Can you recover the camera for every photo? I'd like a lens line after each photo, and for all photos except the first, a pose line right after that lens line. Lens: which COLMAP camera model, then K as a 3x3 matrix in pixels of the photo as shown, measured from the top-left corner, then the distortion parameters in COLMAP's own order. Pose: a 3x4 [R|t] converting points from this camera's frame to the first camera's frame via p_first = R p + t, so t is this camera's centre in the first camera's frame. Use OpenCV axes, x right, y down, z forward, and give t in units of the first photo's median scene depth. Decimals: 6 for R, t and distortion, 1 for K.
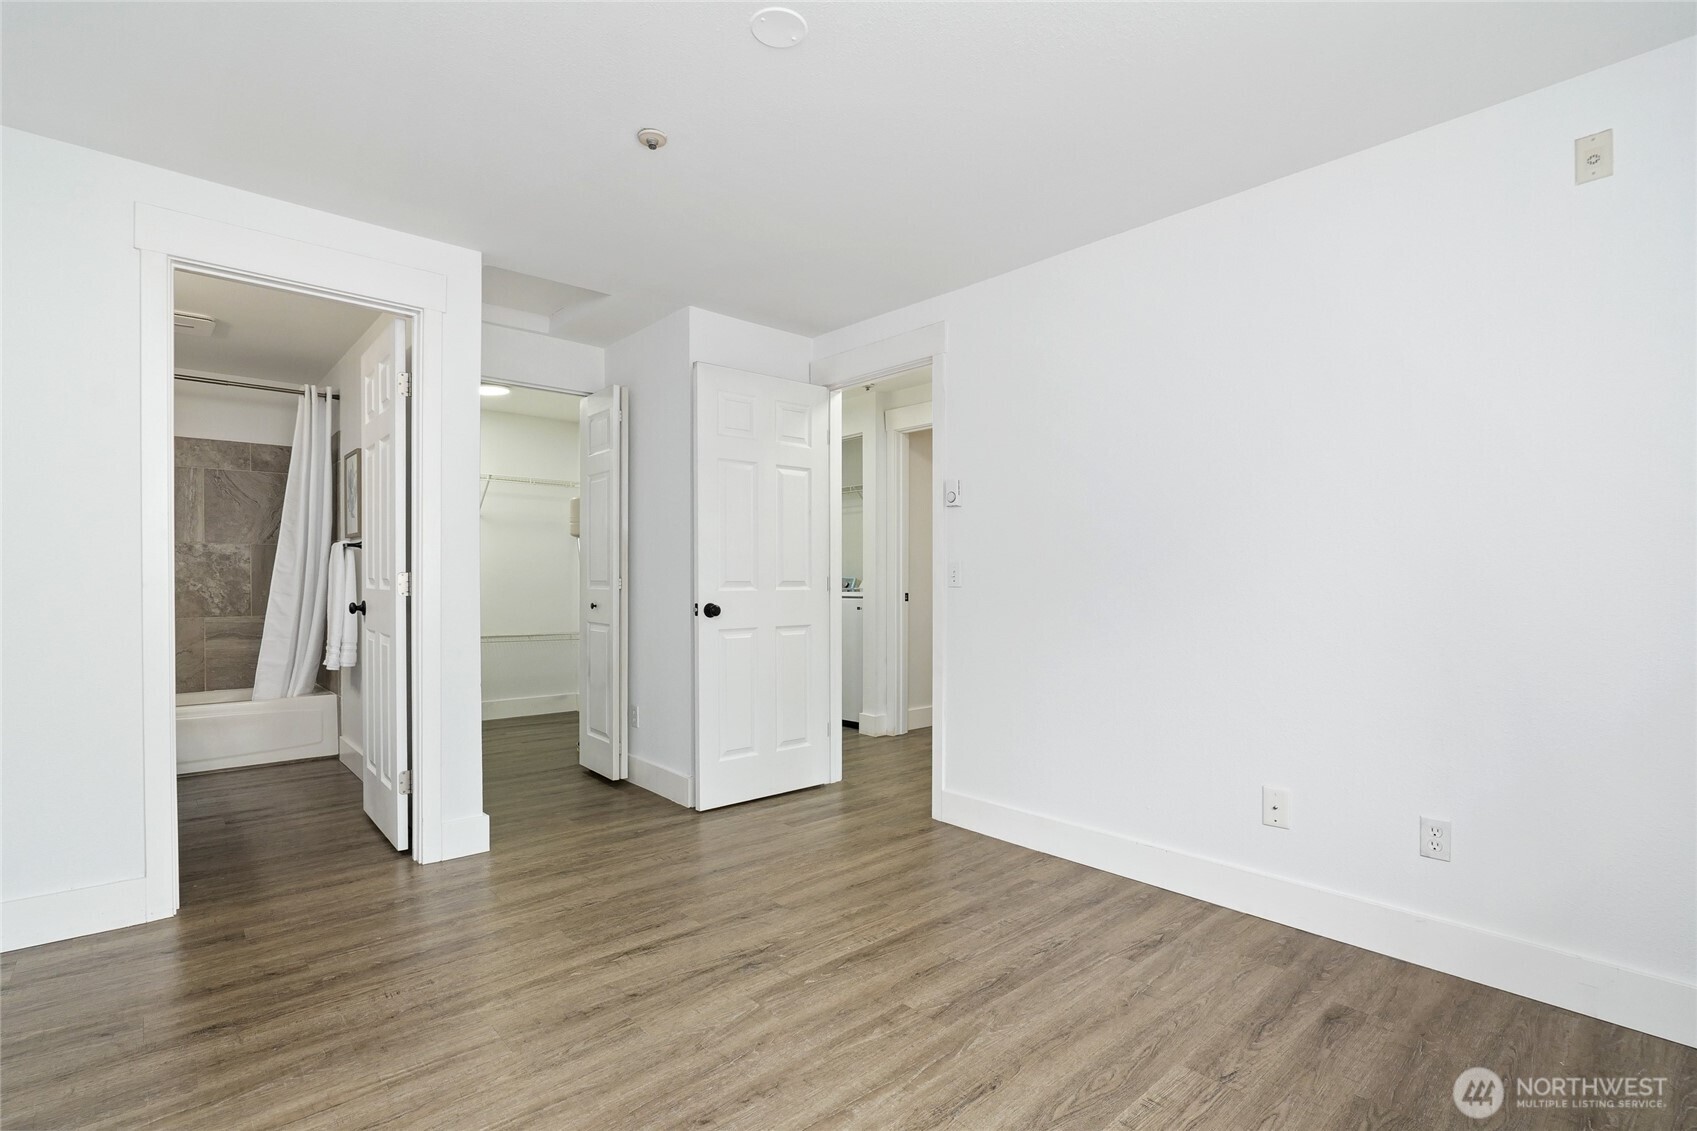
lens RADIAL K [[793.8, 0, 847.7], [0, 793.8, 576.8], [0, 0, 1]] dist [-0.017047, 0.000005]
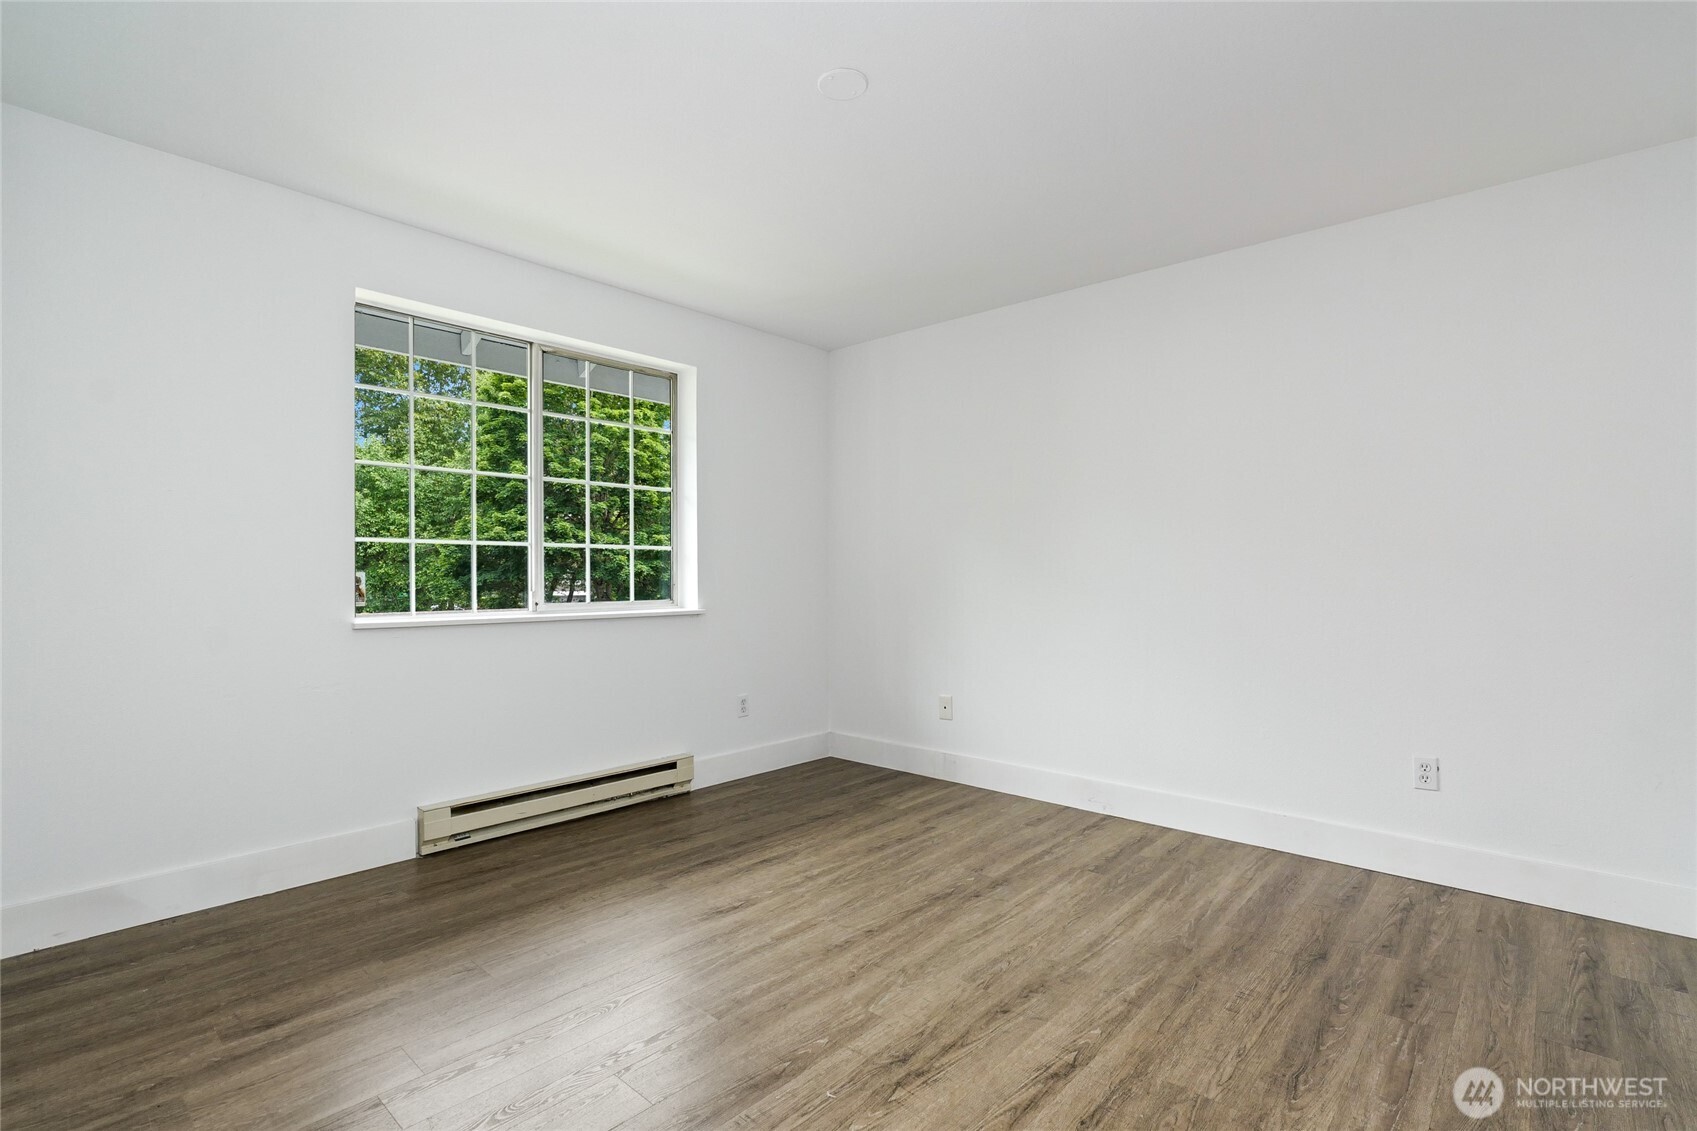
lens RADIAL K [[793.8, 0, 847.7], [0, 793.8, 571.3], [0, 0, 1]] dist [-0.017047, 0.000005]
pose [[-0.994540, -0.008443, -0.104011, 0.015715], [-0.007730, 0.999944, -0.007254, 0.009173], [0.104066, -0.006410, -0.994550, 1.637776]]
